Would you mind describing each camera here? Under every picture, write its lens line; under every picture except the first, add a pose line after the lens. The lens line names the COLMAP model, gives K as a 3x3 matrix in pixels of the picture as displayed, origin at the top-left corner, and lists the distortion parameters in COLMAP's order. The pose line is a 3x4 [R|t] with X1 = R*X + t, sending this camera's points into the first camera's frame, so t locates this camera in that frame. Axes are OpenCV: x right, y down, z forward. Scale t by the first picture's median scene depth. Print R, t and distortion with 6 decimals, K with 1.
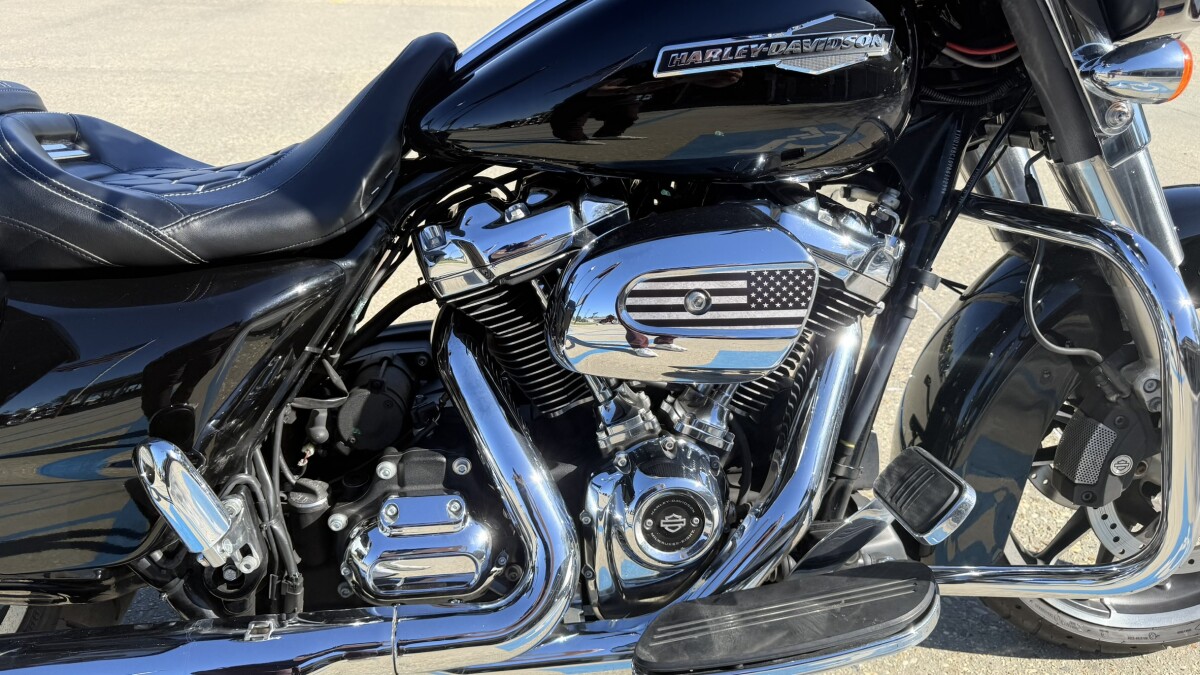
lens RADIAL K [[859.1, 0, 610.7], [0, 859.1, 336.6], [0, 0, 1]] dist [0.002945, -0.035957]
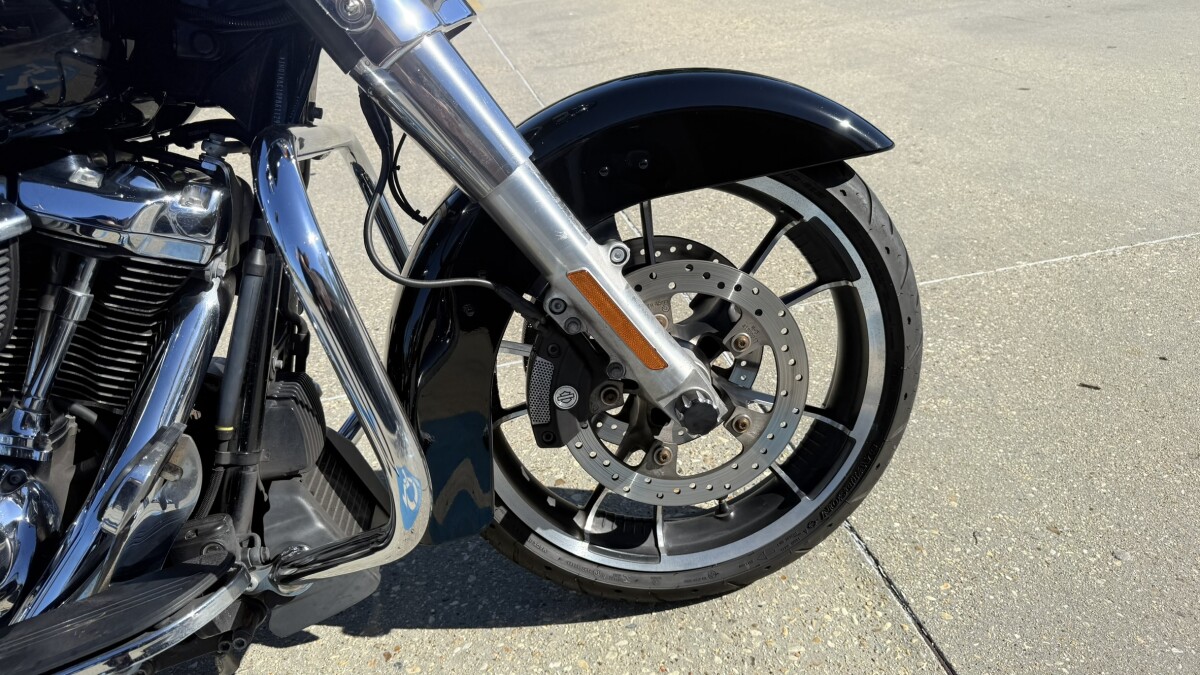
lens RADIAL K [[833.5, 0, 603.4], [0, 833.5, 313.2], [0, 0, 1]] dist [0.001181, 0.002011]
pose [[0.985512, -0.166342, 0.033101, 0.674137], [0.167219, 0.985584, -0.025729, 0.100209], [-0.028344, 0.030891, 0.999121, 0.133357]]
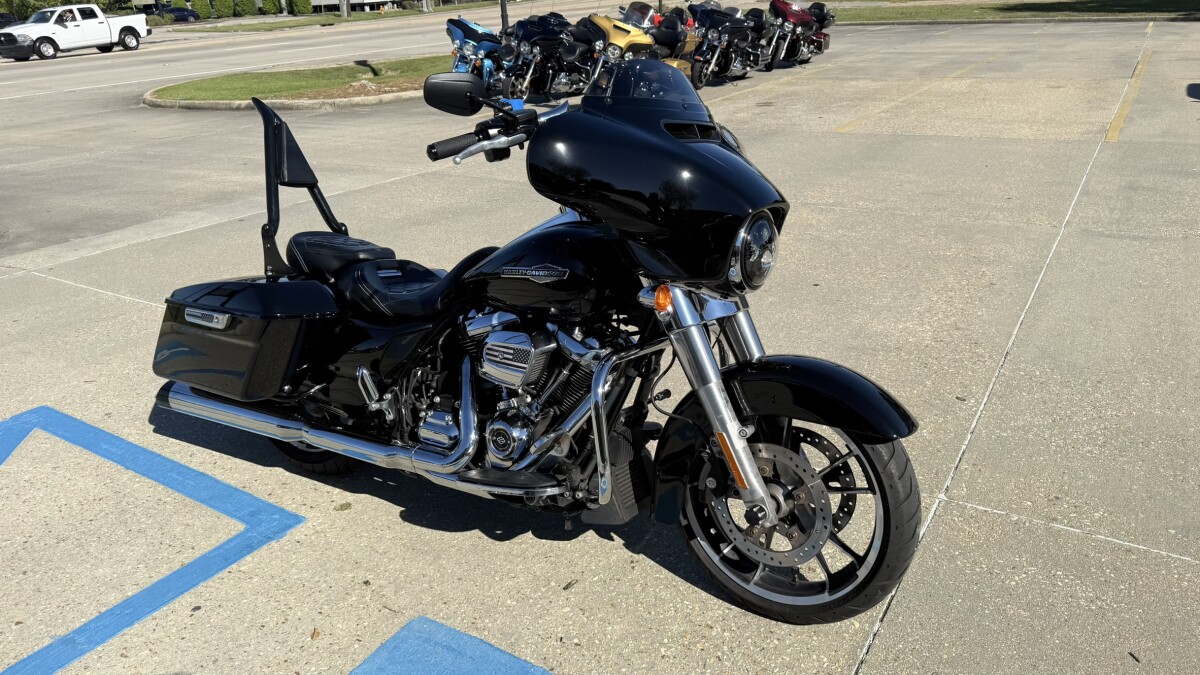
lens RADIAL K [[809.1, 0, 602.9], [0, 809.1, 336.8], [0, 0, 1]] dist [0.035518, -0.044114]
pose [[0.787332, 0.161003, -0.595135, 1.590108], [-0.218582, 0.975491, -0.025270, -0.086503], [0.576480, 0.149982, 0.803228, -0.776297]]
